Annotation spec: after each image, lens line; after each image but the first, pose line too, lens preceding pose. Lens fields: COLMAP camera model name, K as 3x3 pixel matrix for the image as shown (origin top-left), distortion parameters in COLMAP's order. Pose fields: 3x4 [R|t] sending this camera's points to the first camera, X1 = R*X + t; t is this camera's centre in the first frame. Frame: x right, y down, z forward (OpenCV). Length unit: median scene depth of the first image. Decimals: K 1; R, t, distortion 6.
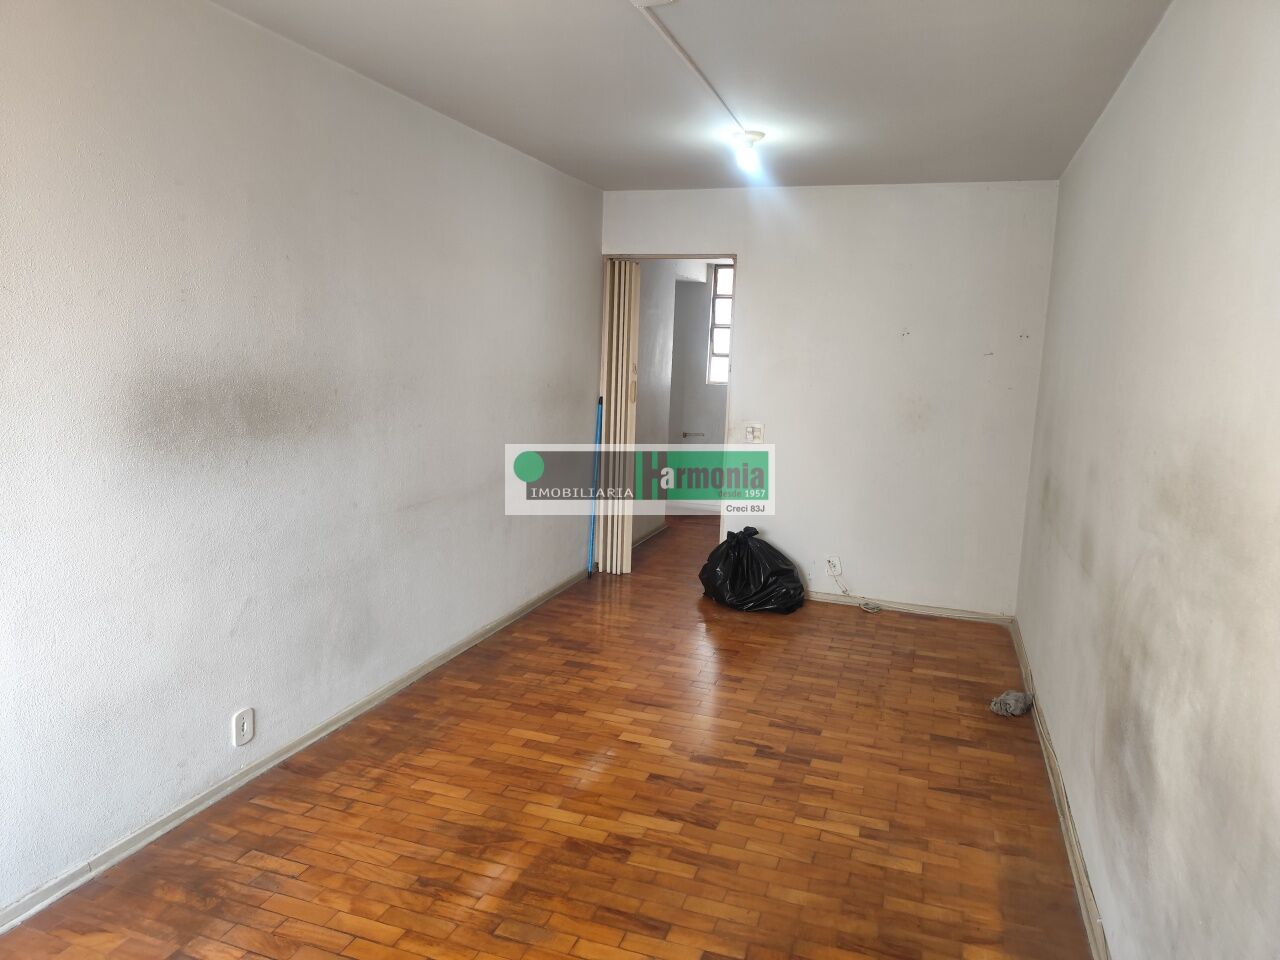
lens RADIAL K [[868.5, 0, 640.0], [0, 868.5, 480.0], [0, 0, 1]] dist [0.028861, -0.071034]
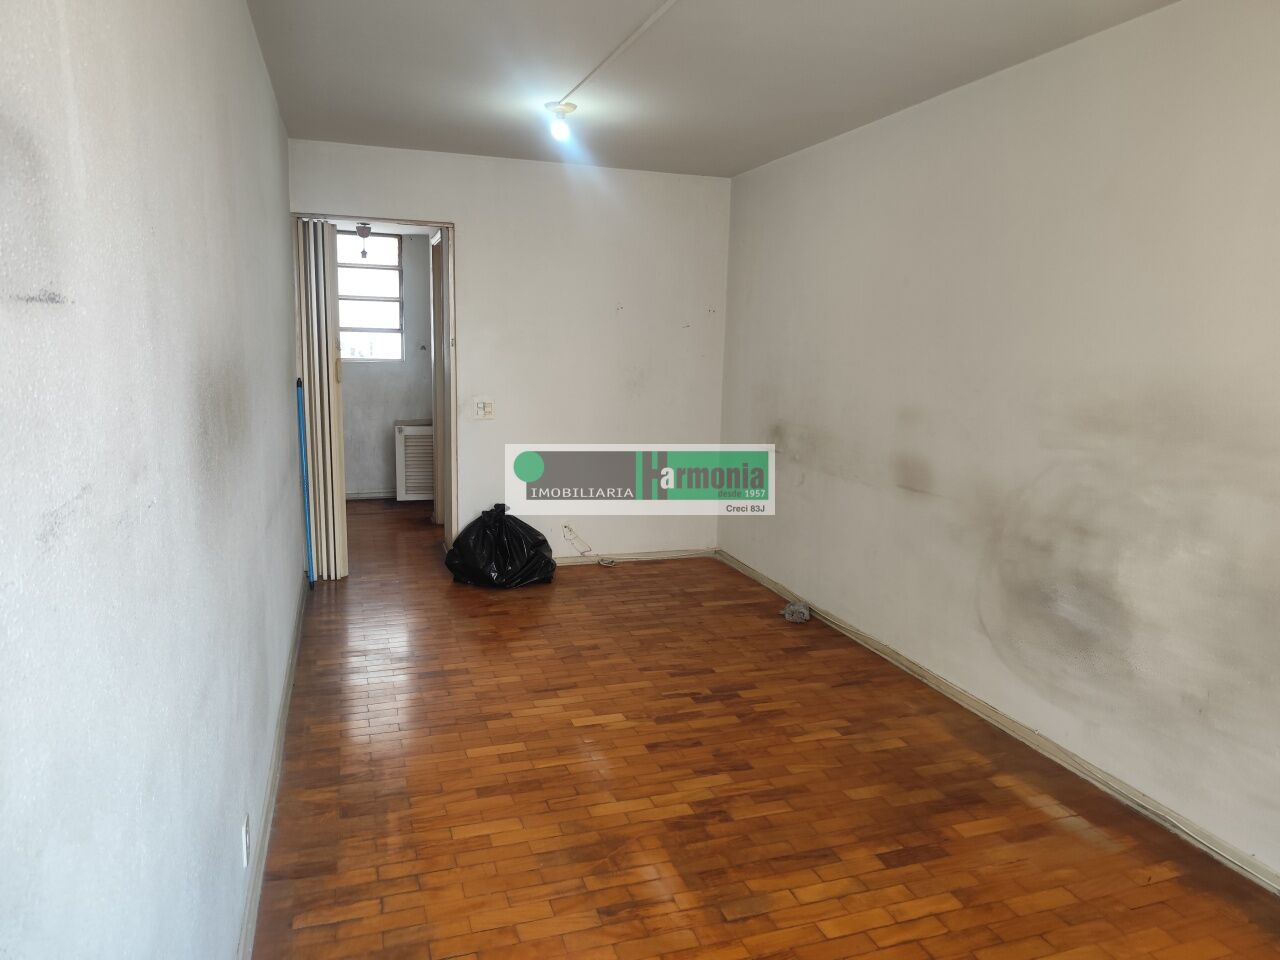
lens RADIAL K [[868.5, 0, 640.0], [0, 868.5, 480.0], [0, 0, 1]] dist [0.028861, -0.071034]
pose [[0.795965, -0.118007, 0.593730, -0.509166], [0.099068, 0.992985, 0.064550, -0.031118], [-0.597182, 0.007440, 0.802071, 0.174553]]
